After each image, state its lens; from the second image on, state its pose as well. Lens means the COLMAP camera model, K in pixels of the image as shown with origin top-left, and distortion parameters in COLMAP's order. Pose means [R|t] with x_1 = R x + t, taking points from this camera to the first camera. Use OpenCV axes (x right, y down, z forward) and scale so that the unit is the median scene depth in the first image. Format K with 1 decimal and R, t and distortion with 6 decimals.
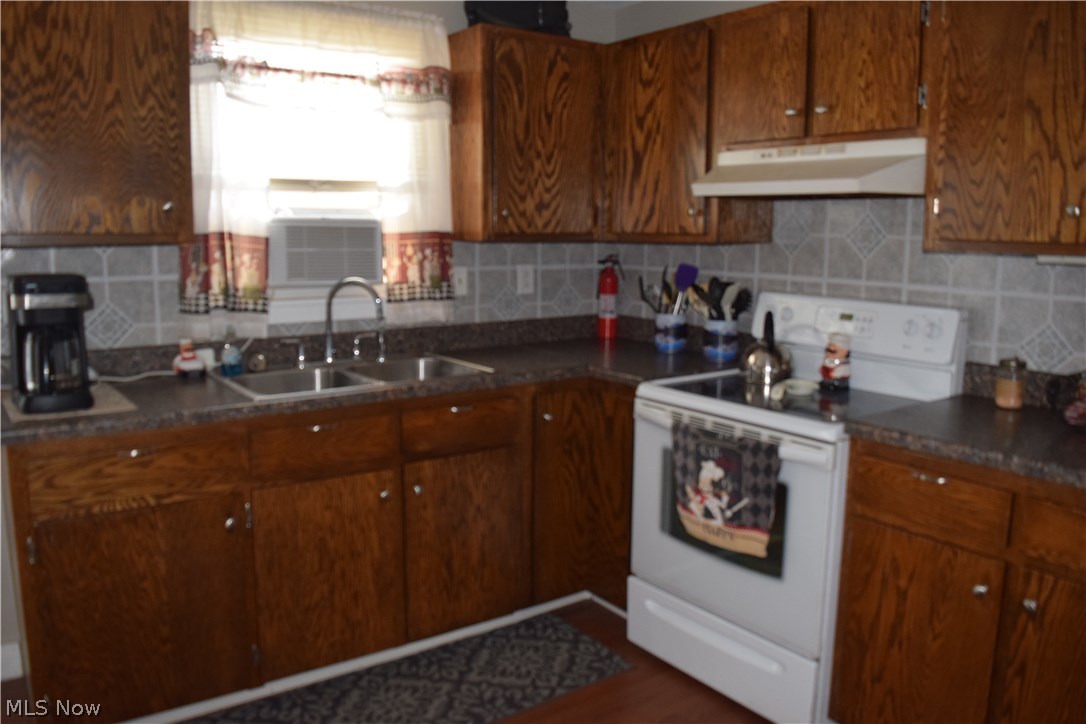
lens RADIAL K [[859.9, 0, 541.1], [0, 859.9, 355.7], [0, 0, 1]] dist [-0.086763, 0.013652]
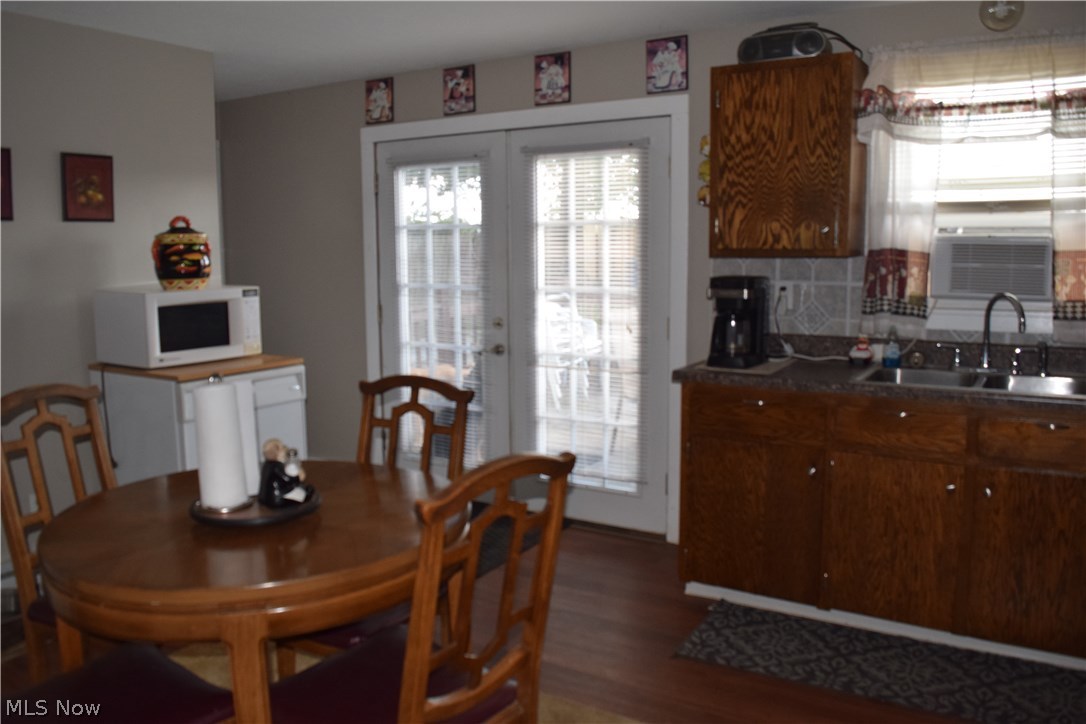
lens RADIAL K [[859.9, 0, 538.3], [0, 859.9, 352.1], [0, 0, 1]] dist [-0.086763, 0.013652]
pose [[0.389868, 0.102388, -0.915161, 0.619556], [-0.122727, 0.990711, 0.058557, -0.008173], [0.912656, 0.089485, 0.398812, 0.073255]]
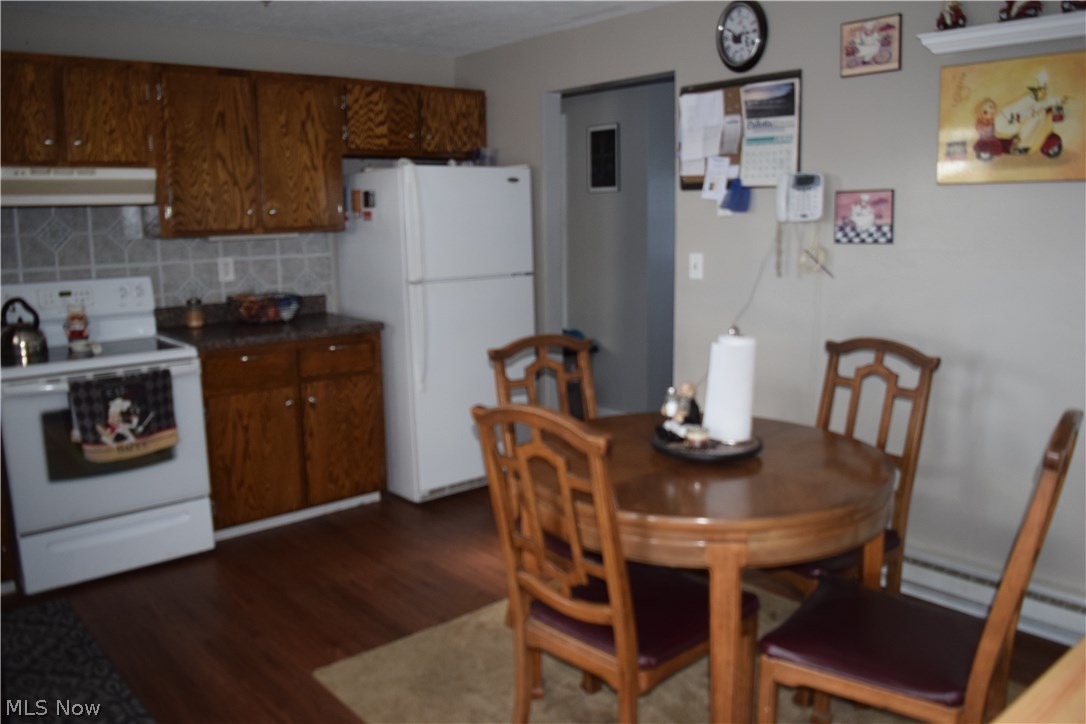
lens RADIAL K [[859.9, 0, 545.5], [0, 859.9, 365.4], [0, 0, 1]] dist [-0.086763, 0.013652]
pose [[-0.088831, -0.180636, 0.979530, -1.201971], [0.158835, 0.968265, 0.192963, -0.081995], [-0.983301, 0.172724, -0.057321, 0.399392]]
